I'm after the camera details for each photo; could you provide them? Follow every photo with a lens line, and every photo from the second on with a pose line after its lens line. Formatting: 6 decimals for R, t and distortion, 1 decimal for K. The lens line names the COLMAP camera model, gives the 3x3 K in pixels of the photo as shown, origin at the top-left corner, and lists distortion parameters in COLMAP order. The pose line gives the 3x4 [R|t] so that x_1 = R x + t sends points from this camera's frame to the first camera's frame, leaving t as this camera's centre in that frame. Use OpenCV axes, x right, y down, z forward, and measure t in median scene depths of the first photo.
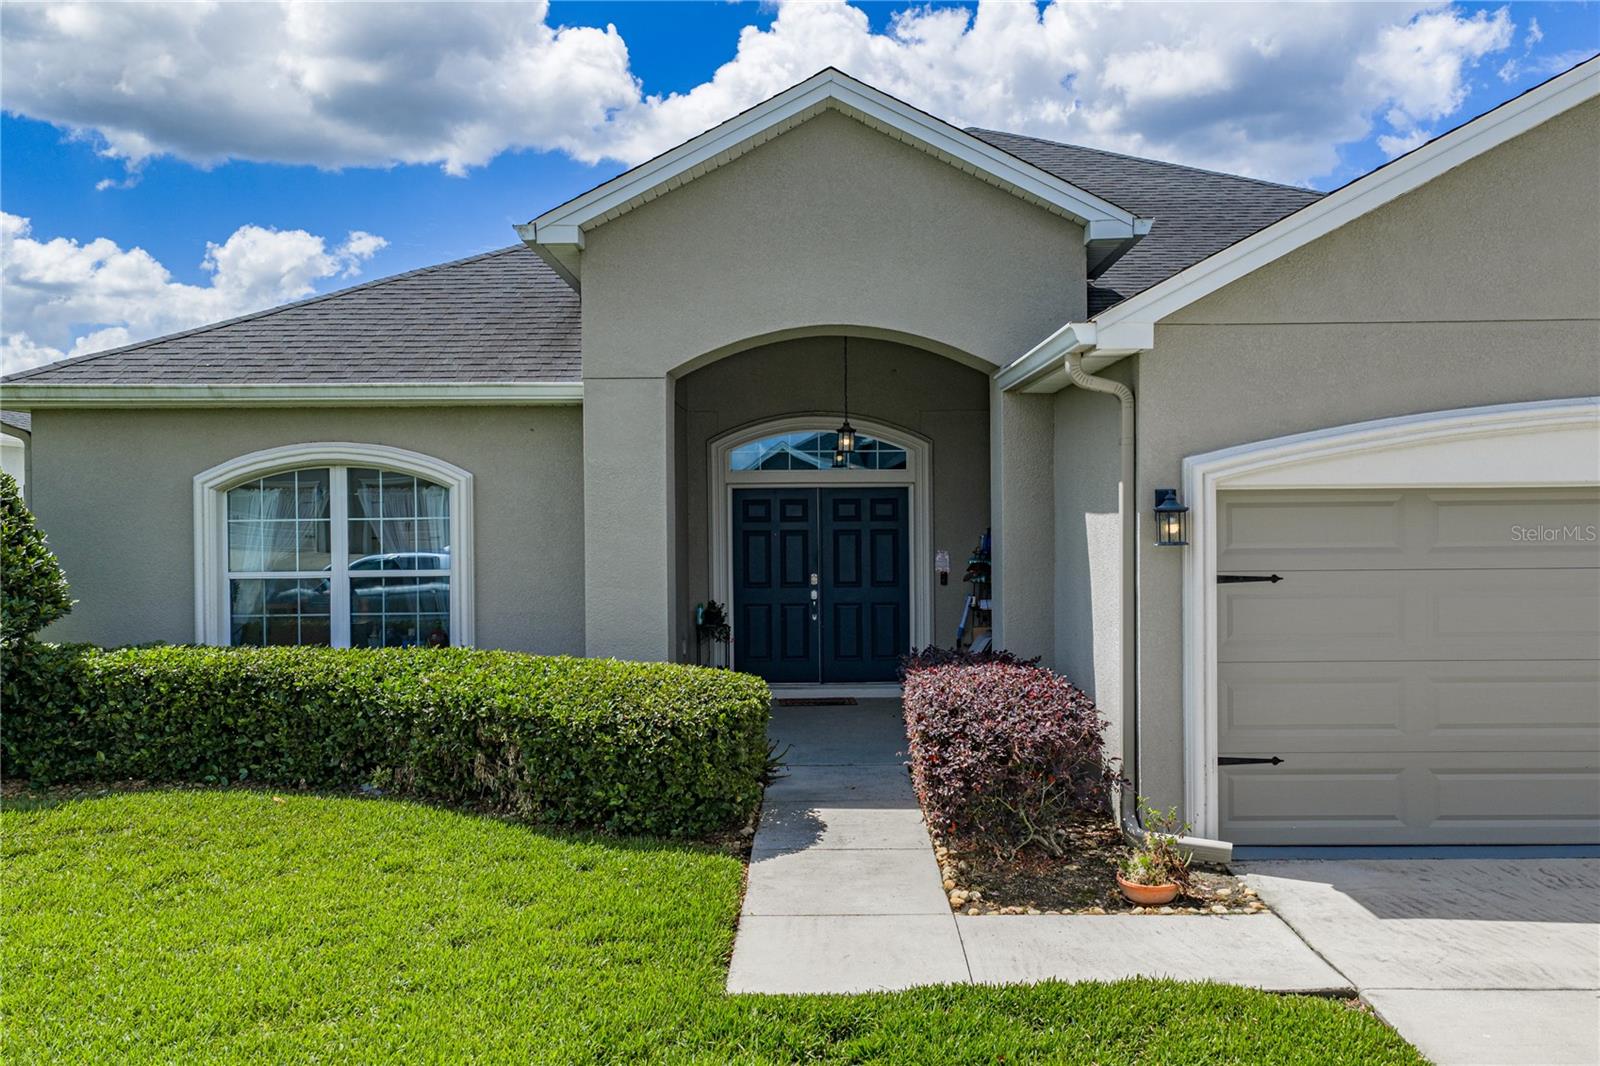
lens RADIAL K [[1355.3, 0, 769.0], [0, 1355.3, 558.0], [0, 0, 1]] dist [0.041002, -0.026290]
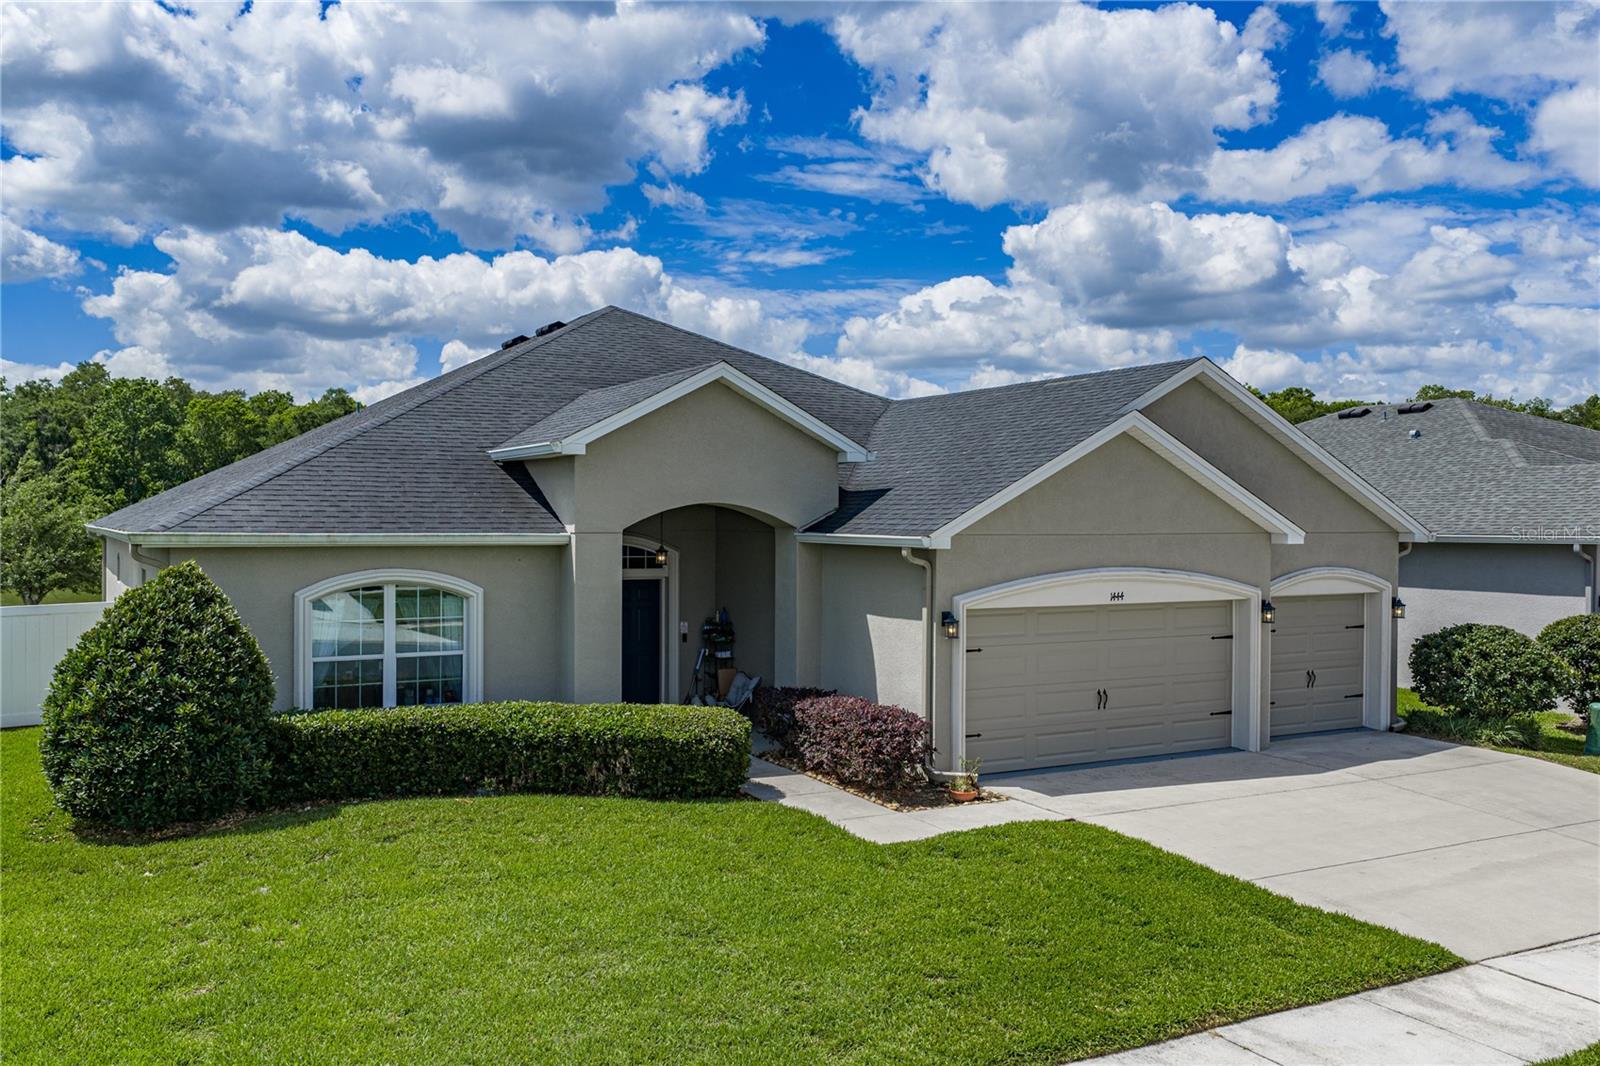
lens RADIAL K [[1355.3, 0, 761.6], [0, 1355.3, 572.6], [0, 0, 1]] dist [0.041002, -0.026290]
pose [[0.874471, -0.006992, 0.485027, -0.682777], [0.005676, 0.999975, 0.004183, -0.083387], [-0.485044, -0.000905, 0.874489, -0.497570]]
